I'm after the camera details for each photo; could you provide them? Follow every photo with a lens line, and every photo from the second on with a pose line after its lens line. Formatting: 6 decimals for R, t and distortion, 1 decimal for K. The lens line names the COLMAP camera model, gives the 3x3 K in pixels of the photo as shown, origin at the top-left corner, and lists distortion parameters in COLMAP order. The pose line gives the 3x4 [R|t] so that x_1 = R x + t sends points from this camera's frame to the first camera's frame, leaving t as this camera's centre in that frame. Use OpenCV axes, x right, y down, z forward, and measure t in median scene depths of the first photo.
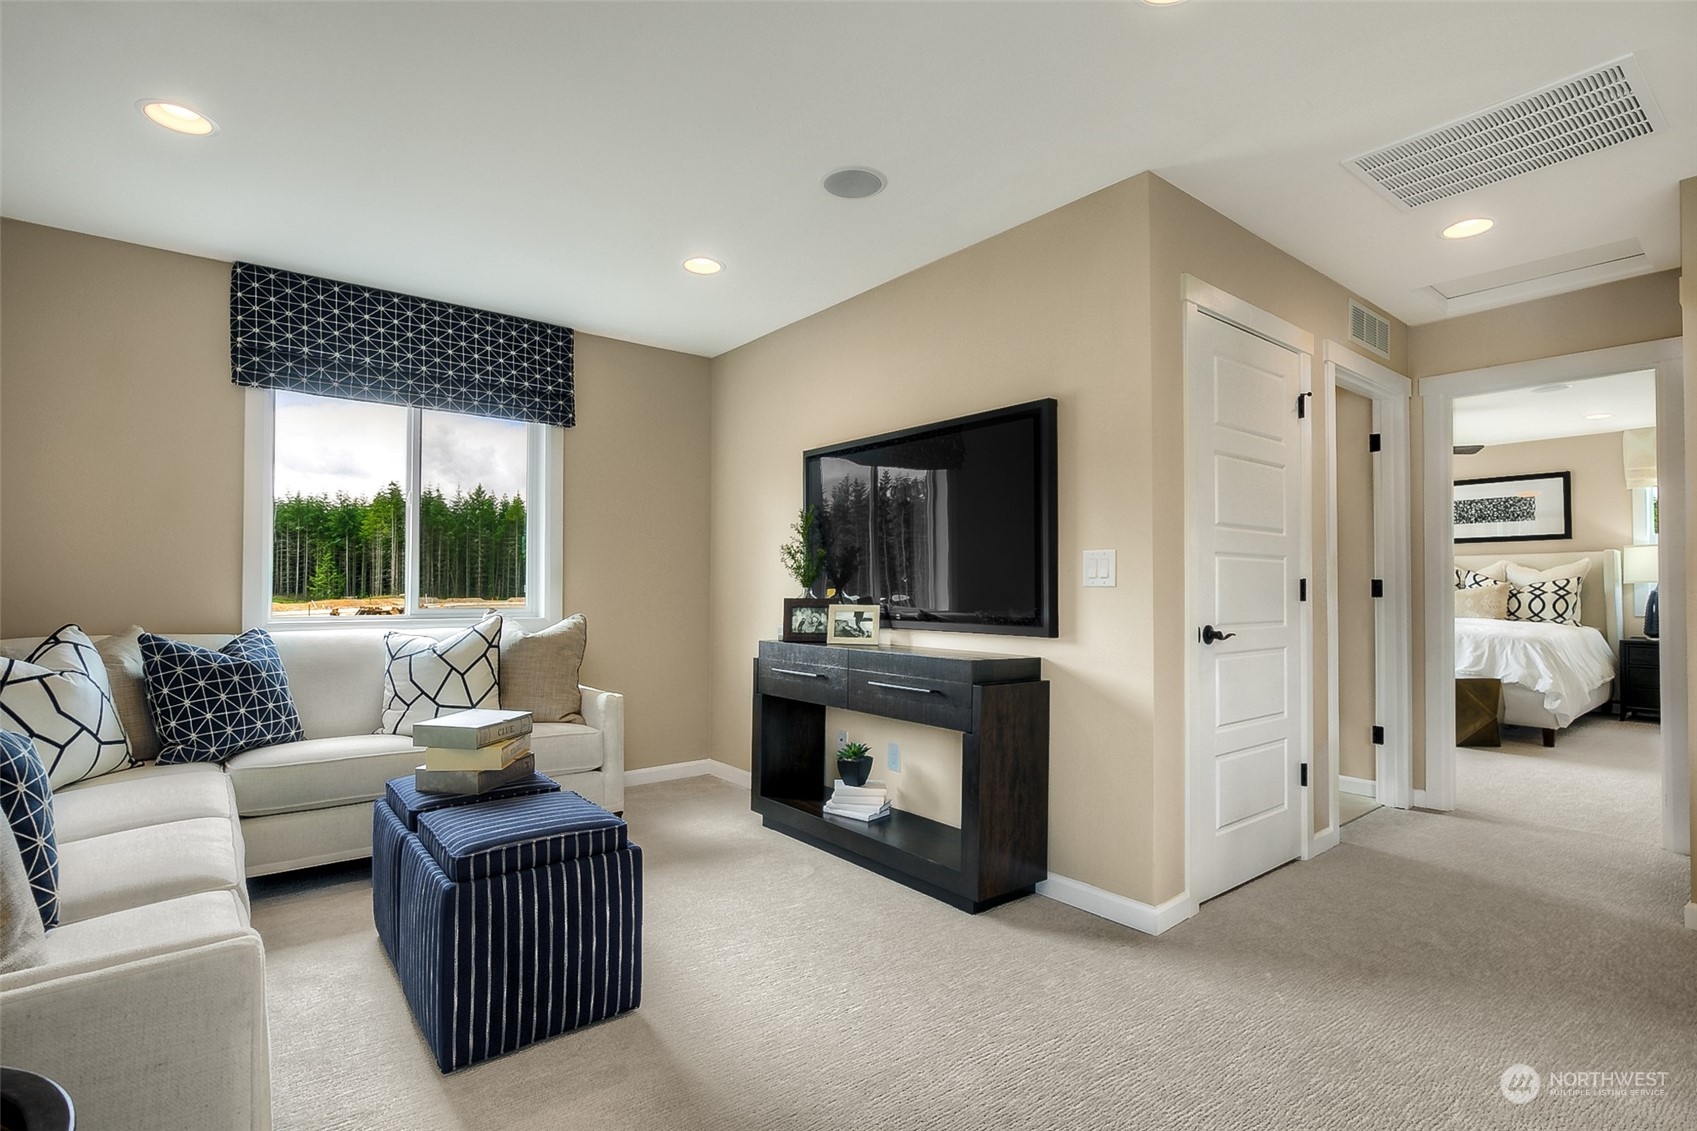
lens RADIAL K [[820.0, 0, 848.5], [0, 820.0, 565.5], [0, 0, 1]] dist [-0.000353, -0.000108]
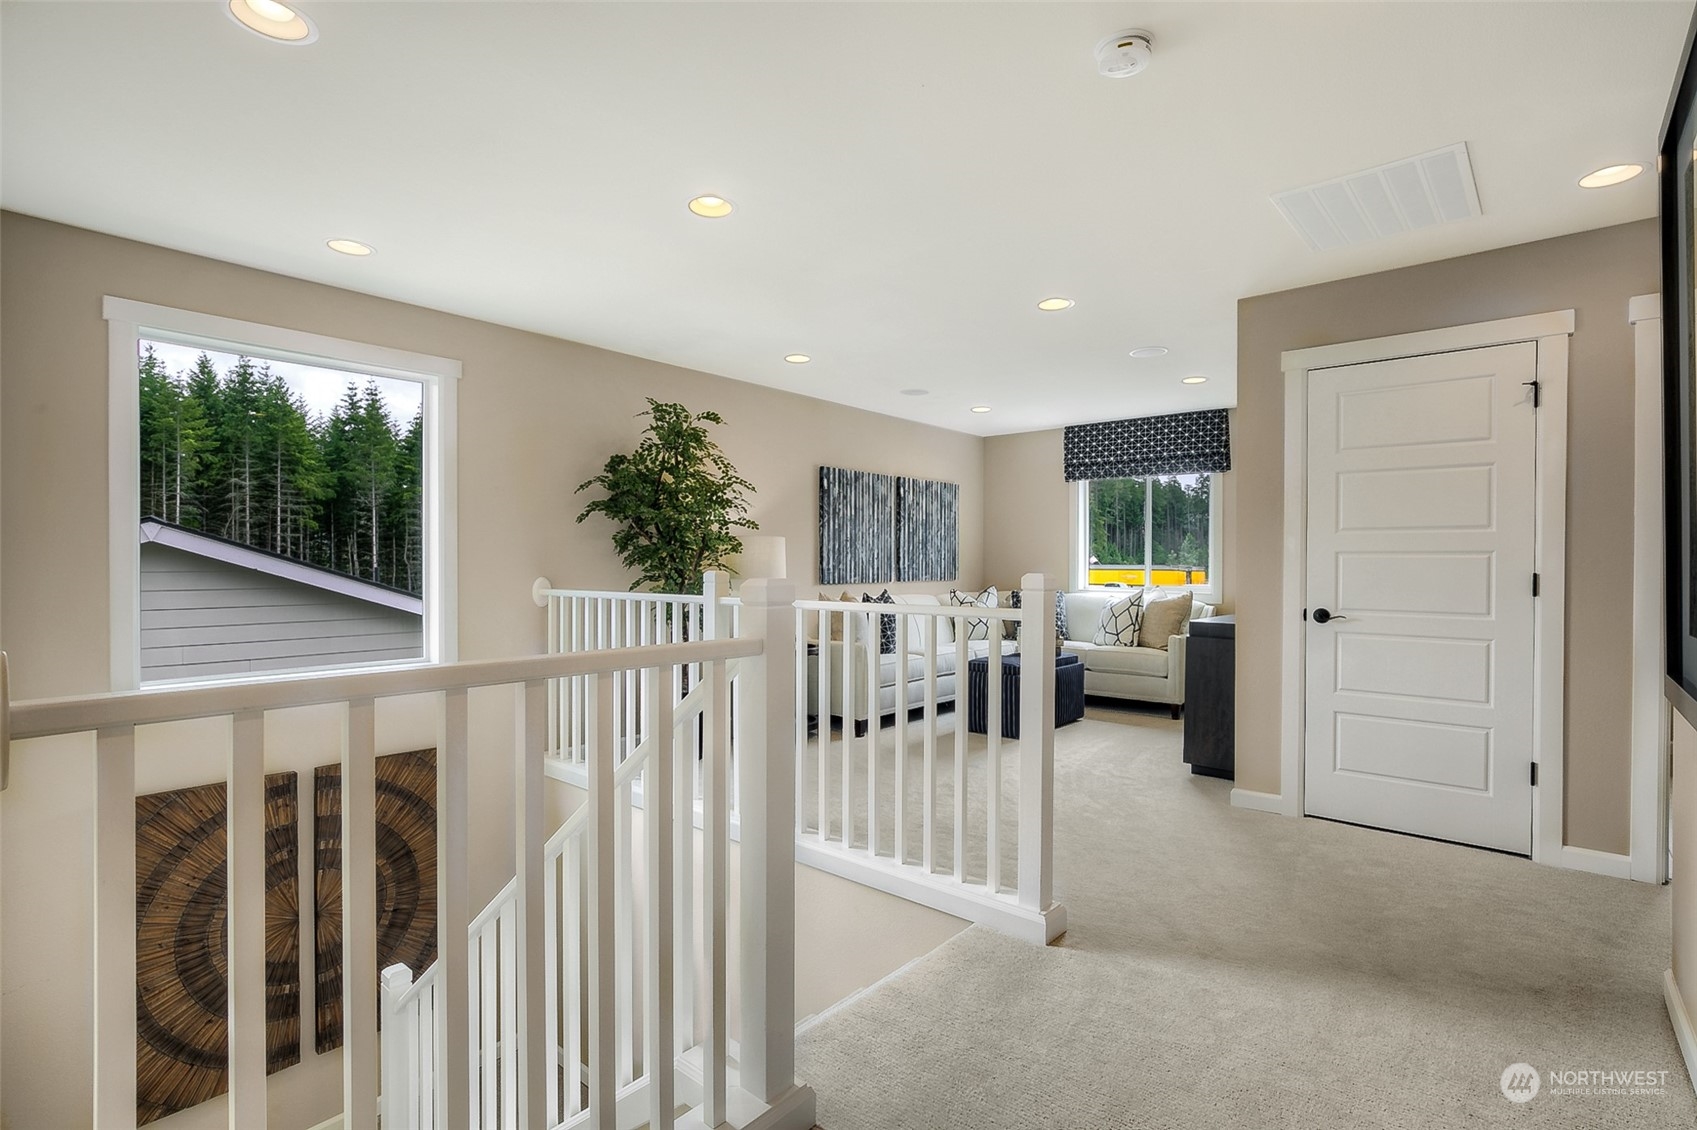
lens RADIAL K [[820.0, 0, 848.5], [0, 820.0, 565.0], [0, 0, 1]] dist [-0.000353, -0.000108]
pose [[0.173542, -0.001056, -0.984826, 1.355144], [0.020144, 0.999794, 0.002478, -0.012538], [0.984620, -0.020268, 0.173528, 0.026811]]
